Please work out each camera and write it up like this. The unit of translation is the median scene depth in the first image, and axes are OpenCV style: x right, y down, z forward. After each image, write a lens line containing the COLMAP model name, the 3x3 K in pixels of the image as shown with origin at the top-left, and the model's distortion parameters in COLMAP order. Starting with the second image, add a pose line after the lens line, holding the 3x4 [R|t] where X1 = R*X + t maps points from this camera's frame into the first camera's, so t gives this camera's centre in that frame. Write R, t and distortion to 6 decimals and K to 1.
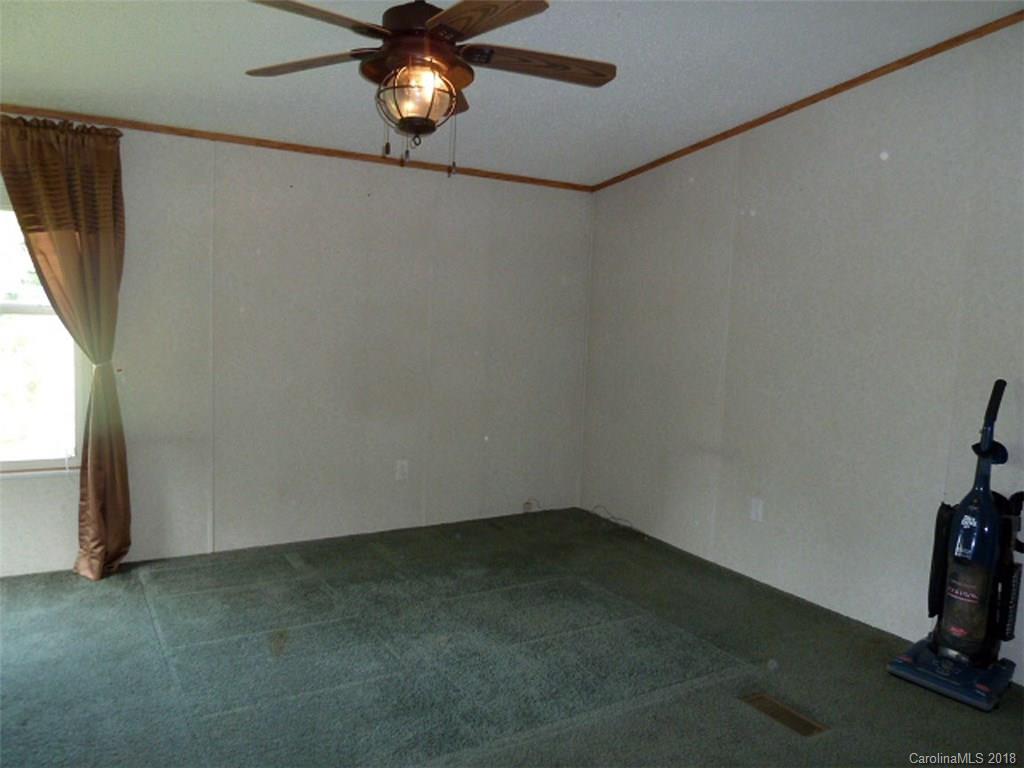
lens RADIAL K [[765.7, 0, 512.0], [0, 765.7, 384.0], [0, 0, 1]] dist [-0.033026, 0.002031]
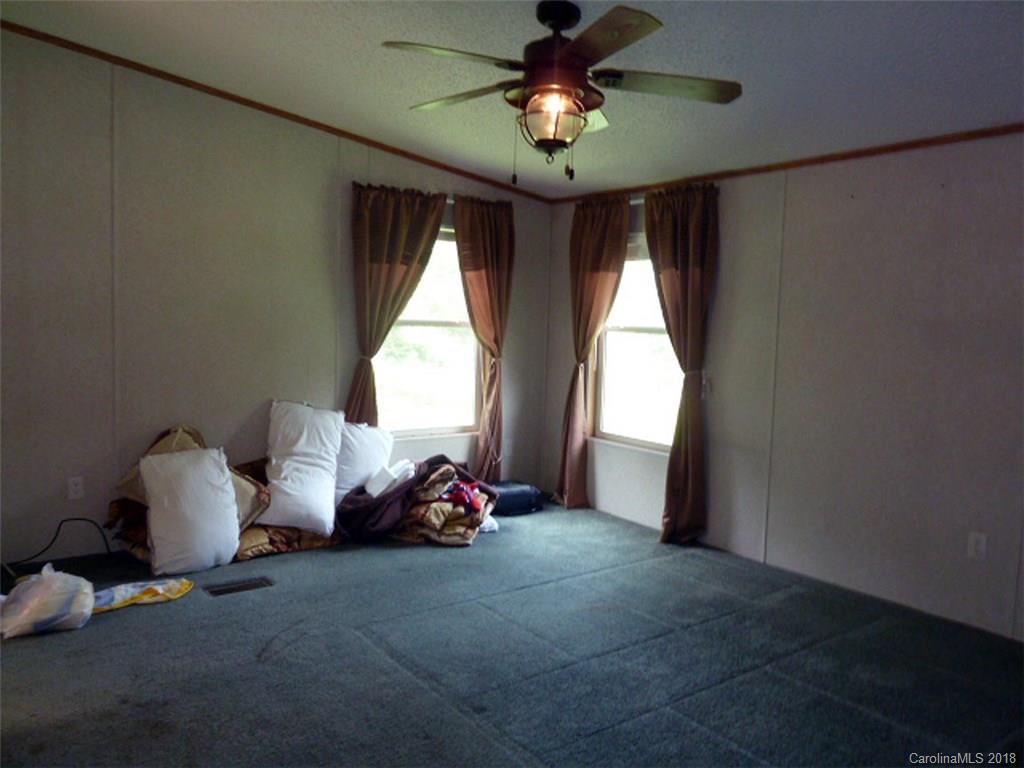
lens RADIAL K [[765.7, 0, 512.0], [0, 765.7, 384.0], [0, 0, 1]] dist [-0.033026, 0.002031]
pose [[0.115109, 0.047162, -0.992233, 0.694880], [-0.127423, 0.991321, 0.032337, -0.013723], [0.985146, 0.122711, 0.120119, 0.589022]]
